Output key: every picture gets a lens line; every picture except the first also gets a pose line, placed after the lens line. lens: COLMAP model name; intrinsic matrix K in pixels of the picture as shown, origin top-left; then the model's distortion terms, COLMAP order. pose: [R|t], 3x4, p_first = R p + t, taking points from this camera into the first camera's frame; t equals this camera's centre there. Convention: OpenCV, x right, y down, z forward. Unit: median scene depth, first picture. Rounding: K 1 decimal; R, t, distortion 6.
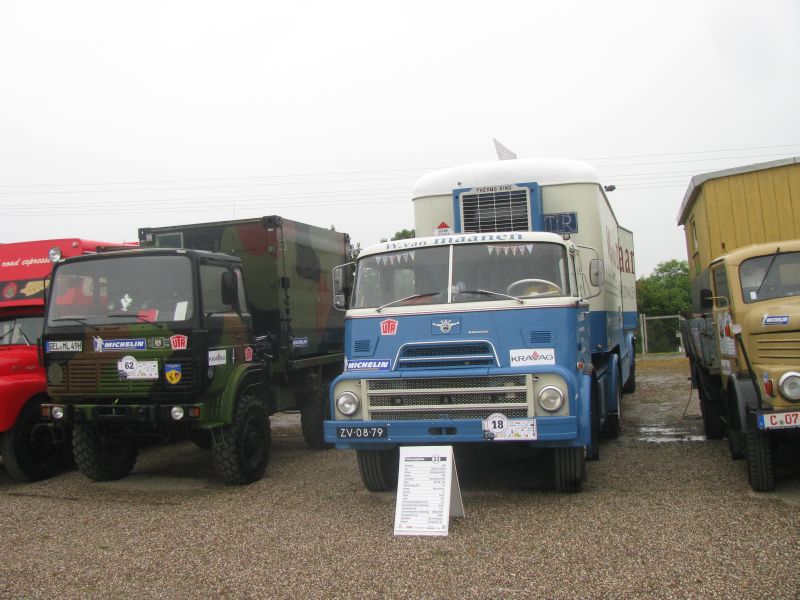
lens RADIAL K [[845.8, 0, 397.7], [0, 845.8, 283.9], [0, 0, 1]] dist [-0.215806, 0.306351]
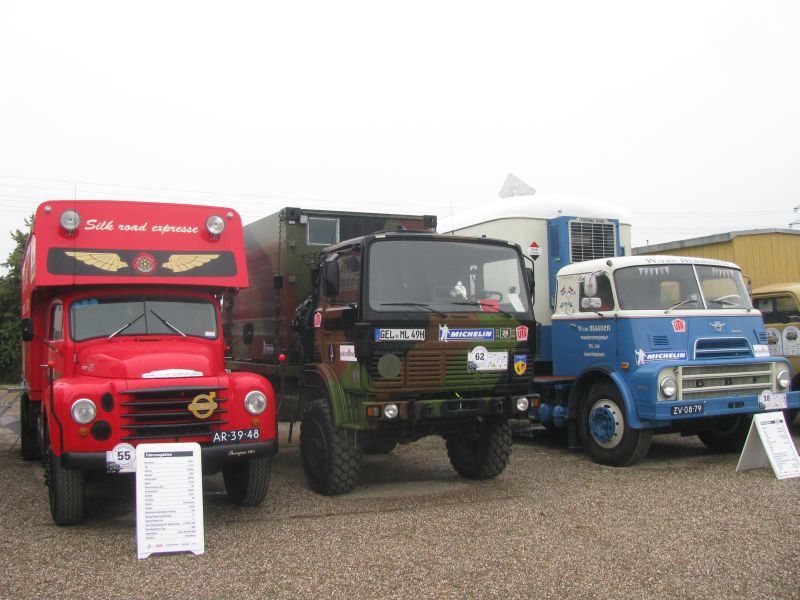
lens RADIAL K [[845.8, 0, 397.7], [0, 845.8, 283.9], [0, 0, 1]] dist [-0.215806, 0.306351]
pose [[0.731853, 0.081575, 0.676563, -1.053029], [-0.051571, 0.996592, -0.064376, 0.082879], [-0.679509, 0.012223, 0.733565, 0.355920]]
